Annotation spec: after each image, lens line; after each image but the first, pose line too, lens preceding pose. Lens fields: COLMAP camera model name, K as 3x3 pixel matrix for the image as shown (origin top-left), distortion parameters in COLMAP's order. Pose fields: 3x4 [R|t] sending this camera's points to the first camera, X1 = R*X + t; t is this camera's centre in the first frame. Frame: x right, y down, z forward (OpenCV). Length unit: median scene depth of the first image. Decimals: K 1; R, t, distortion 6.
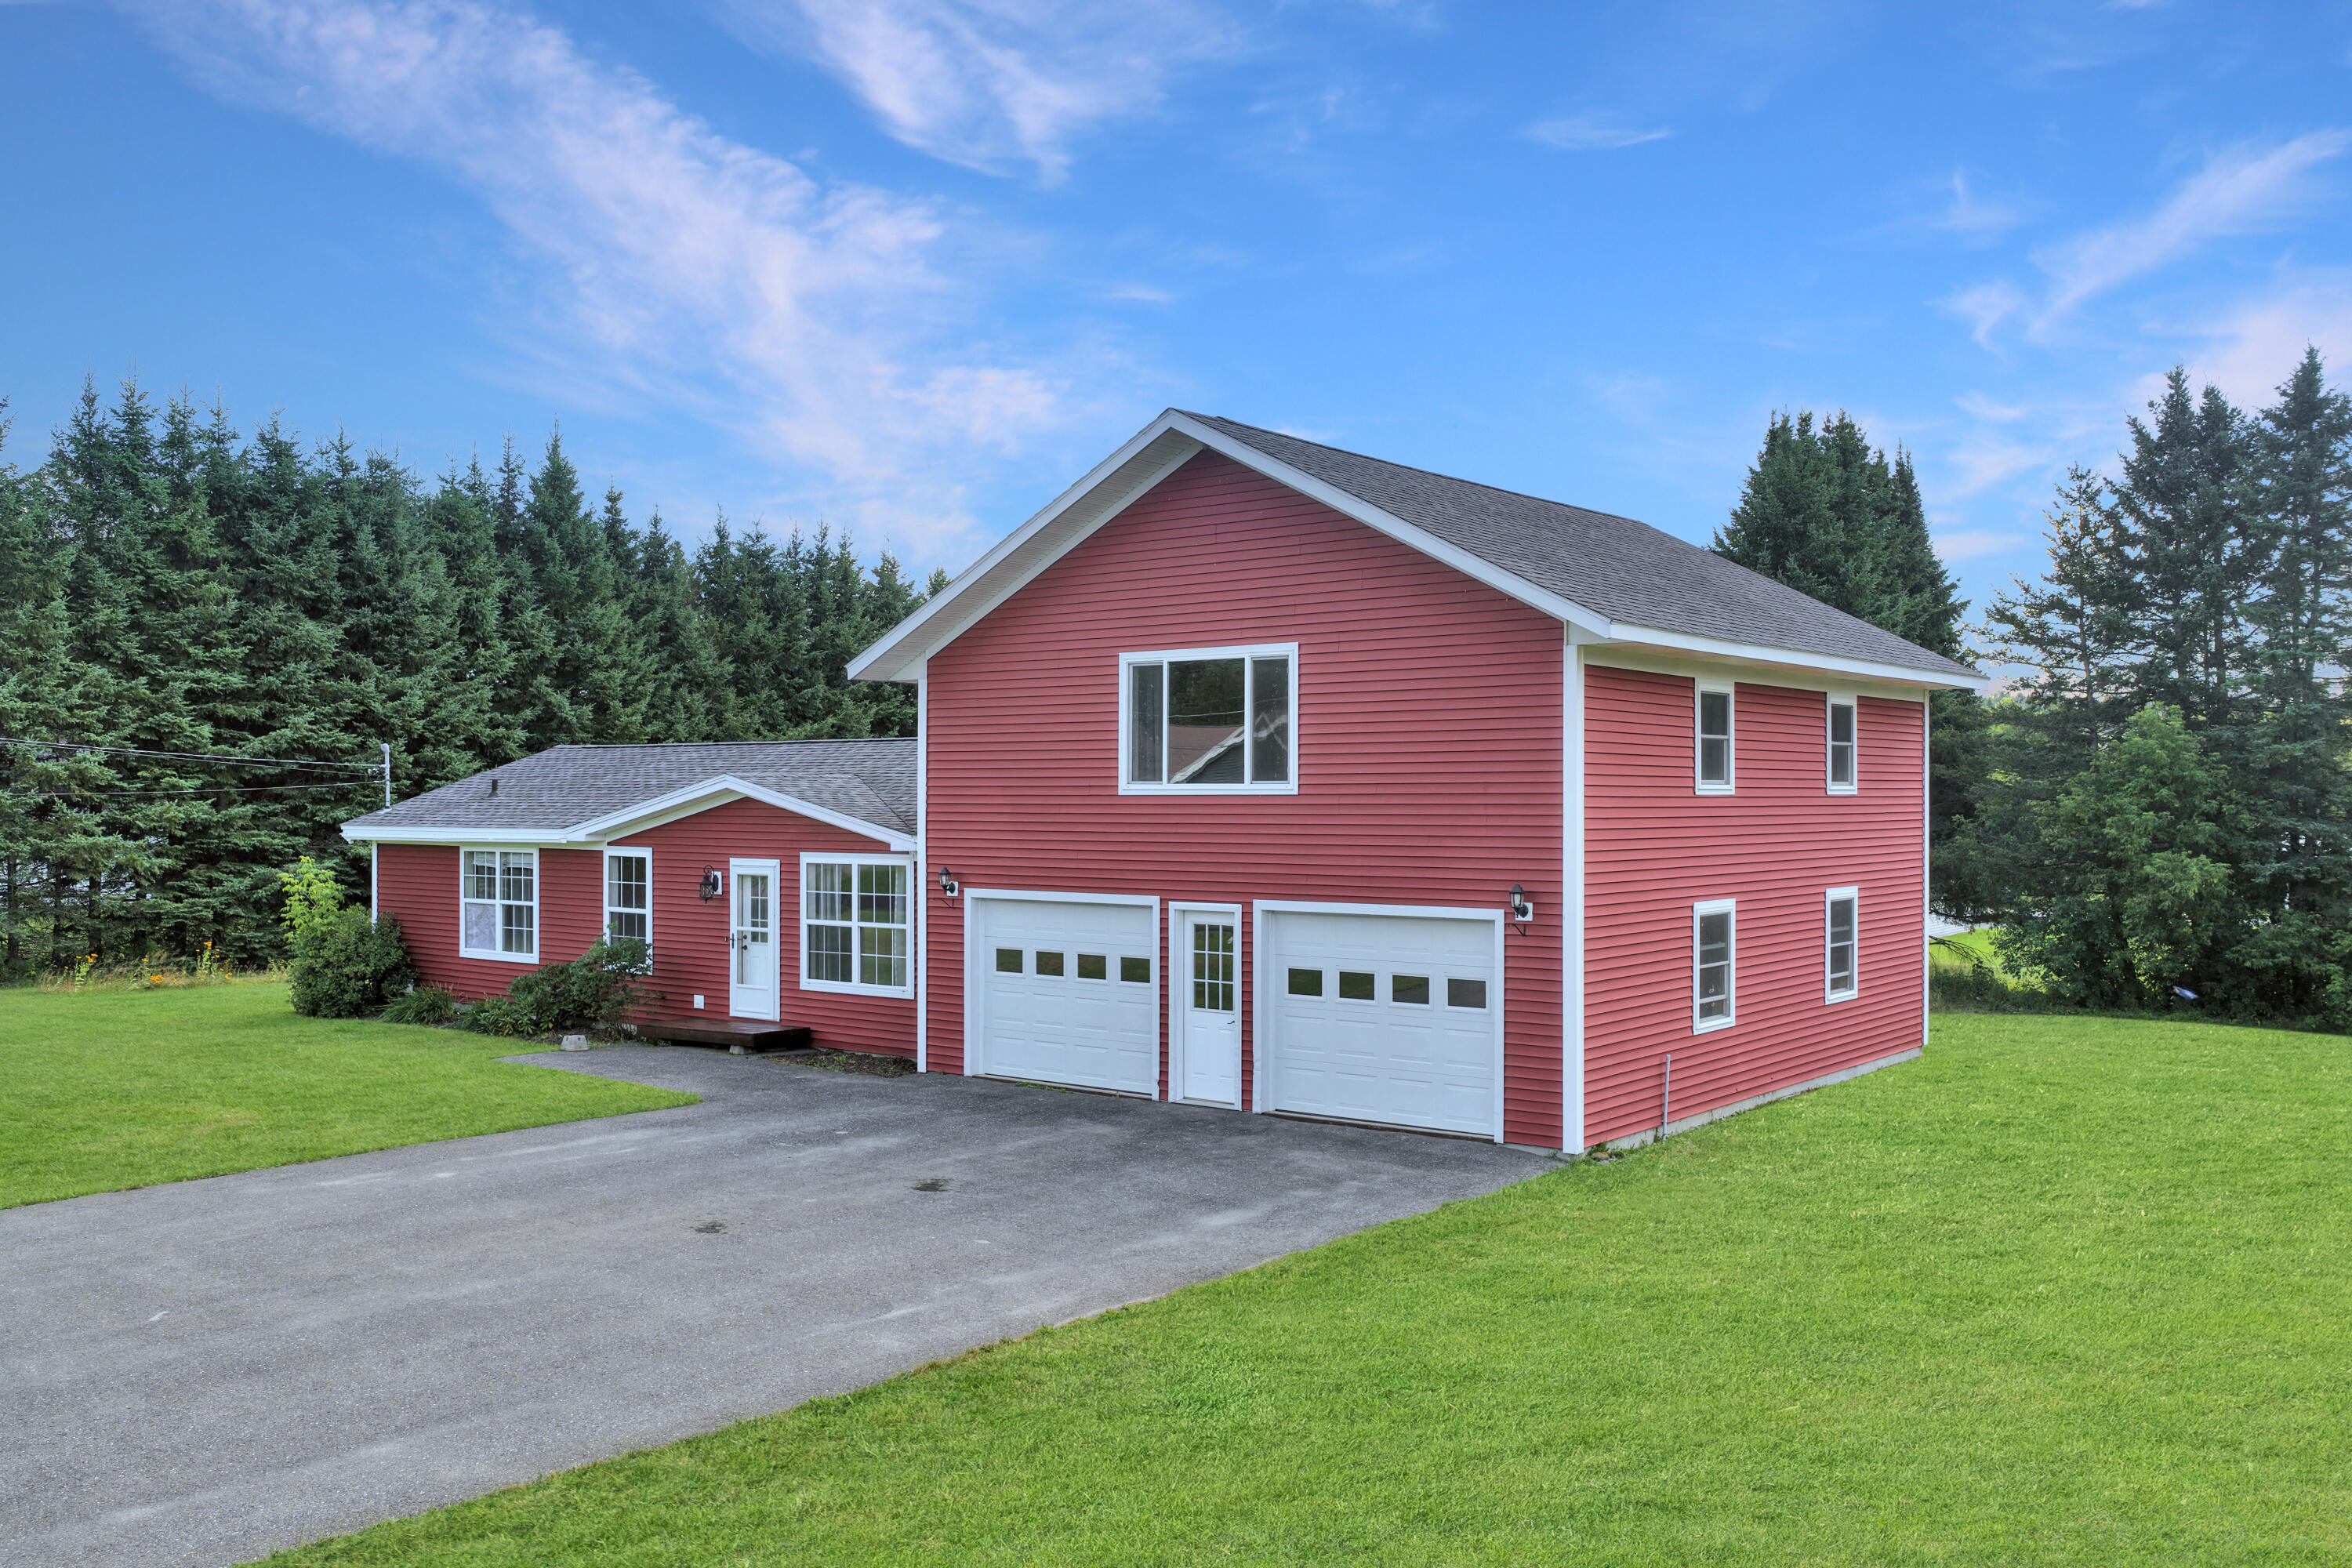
lens RADIAL K [[1958.1, 0, 1176.0], [0, 1958.1, 784.0], [0, 0, 1]] dist [-0.003836, 0.000591]
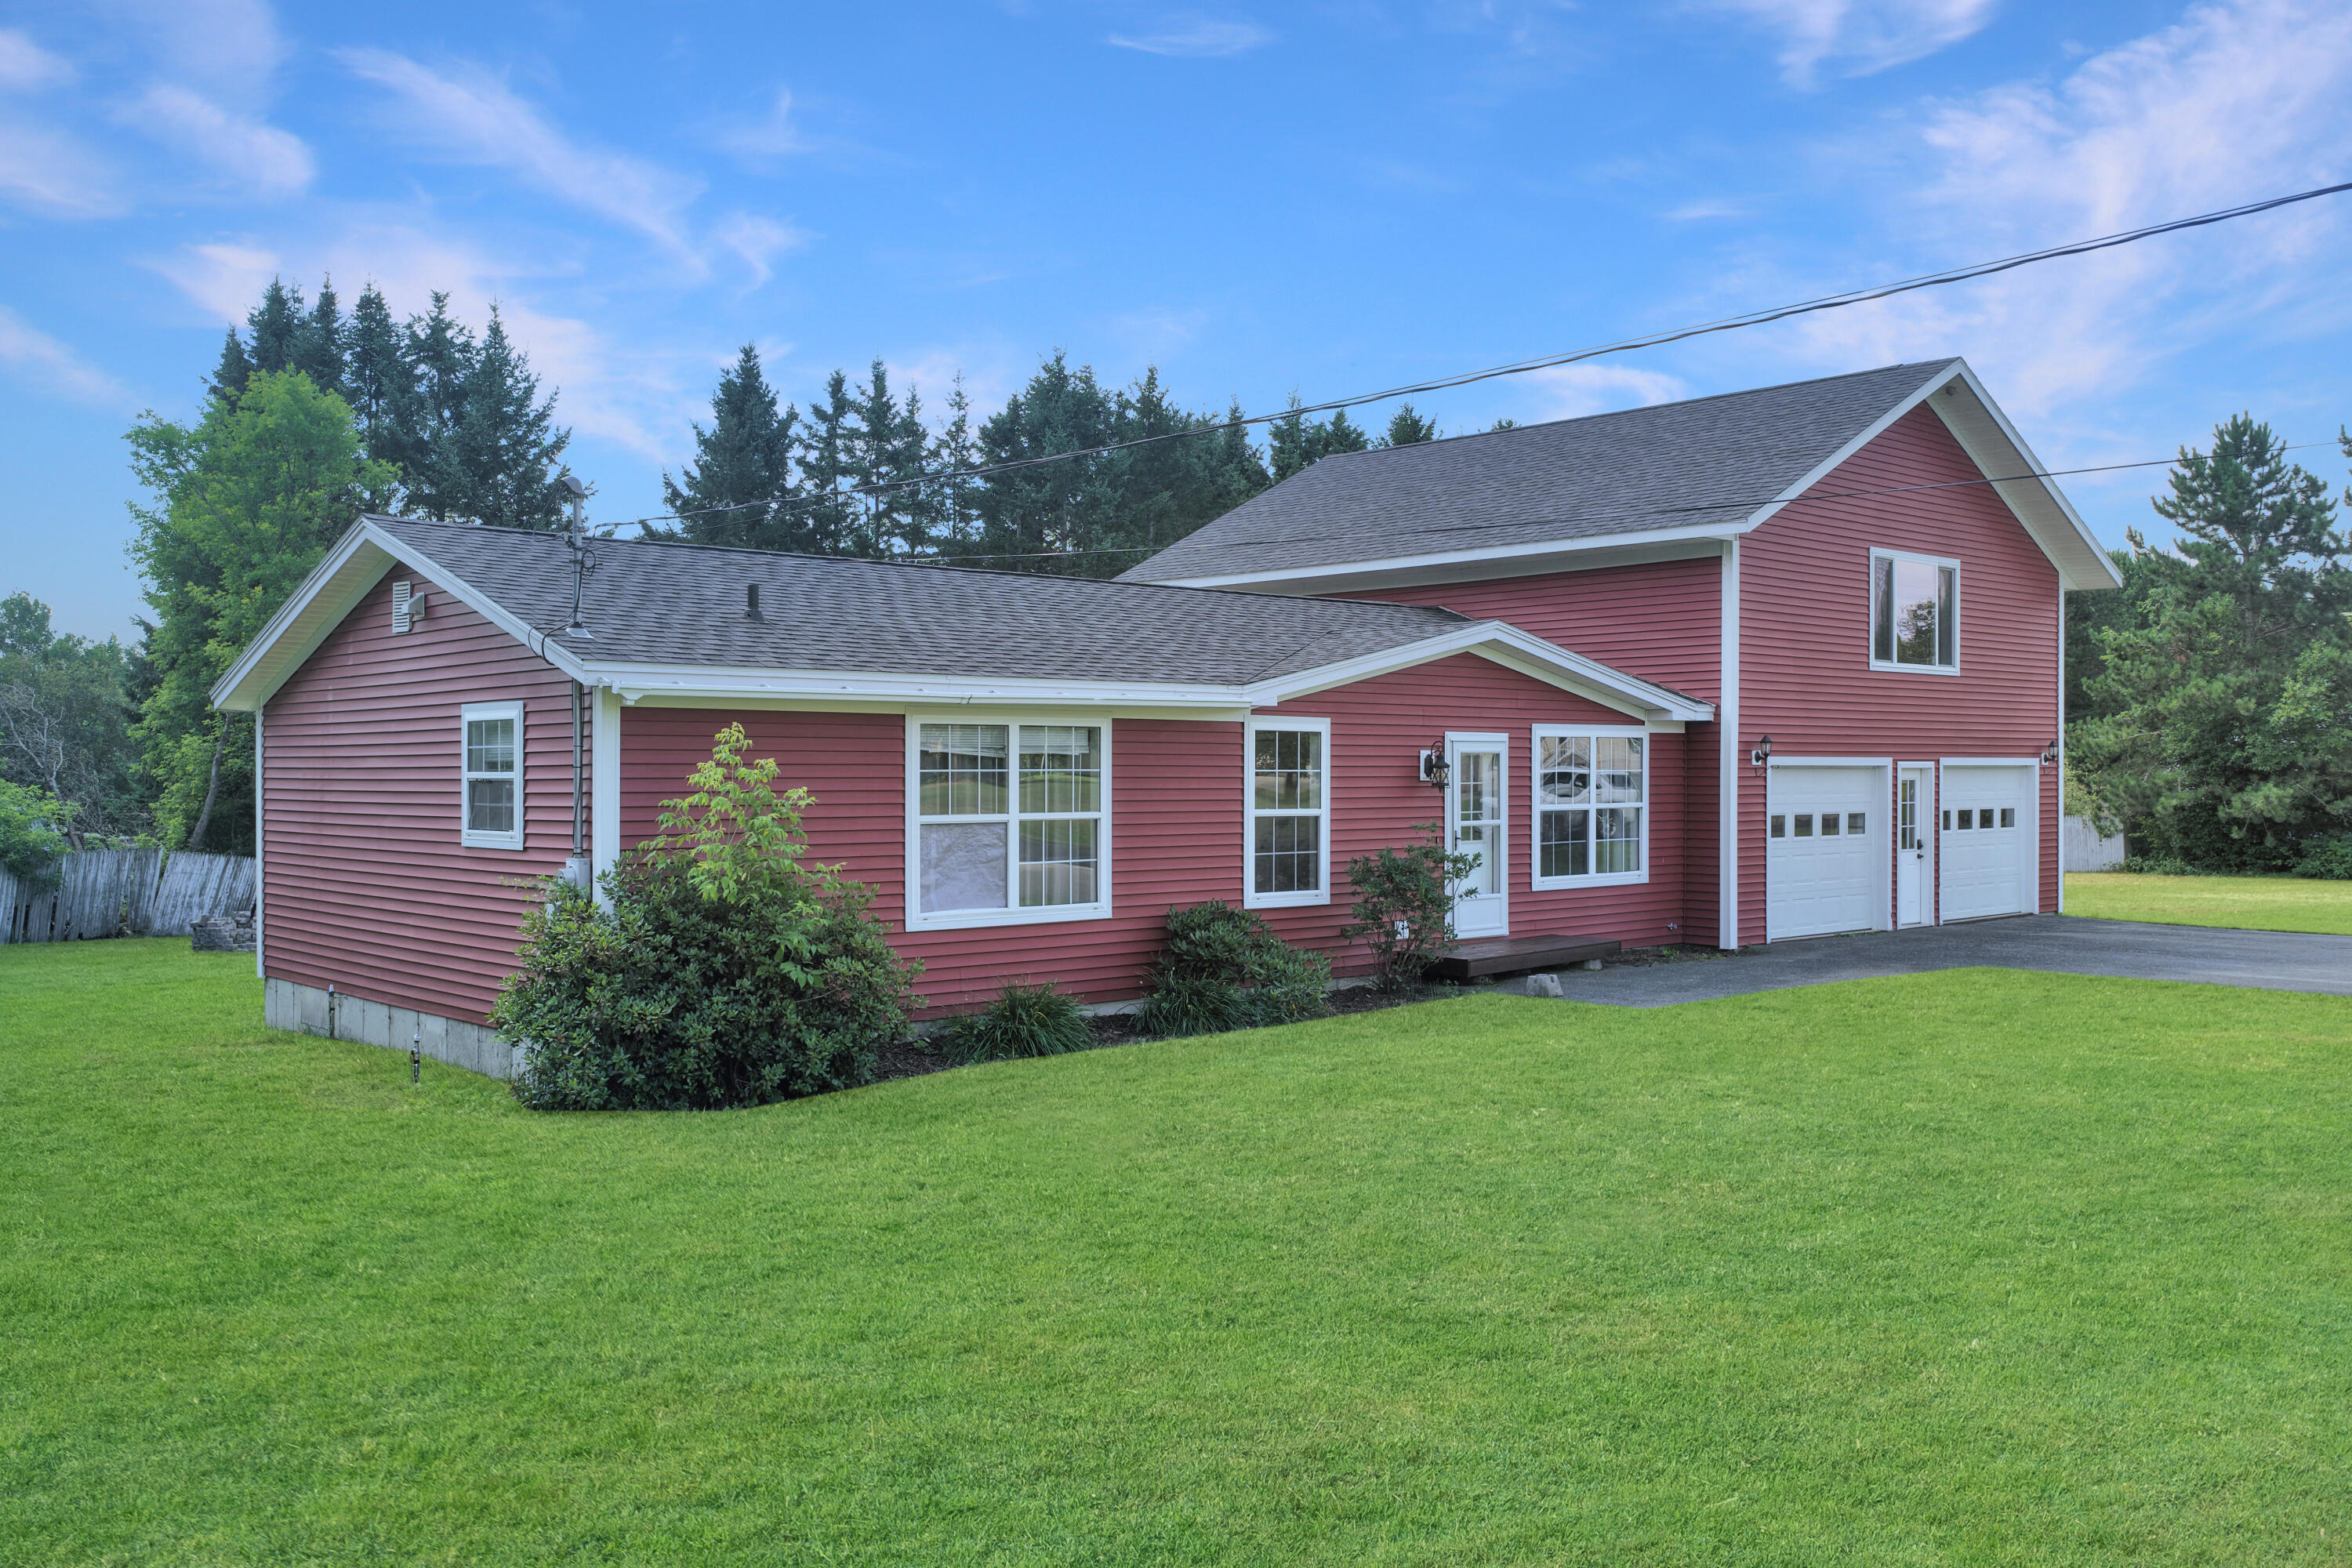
lens RADIAL K [[1958.1, 0, 1176.0], [0, 1958.1, 784.0], [0, 0, 1]] dist [-0.003836, 0.000591]
pose [[0.175086, -0.008875, 0.984513, -1.000182], [-0.006264, 0.999929, 0.010128, 0.051611], [-0.984533, -0.007940, 0.175018, 0.983497]]
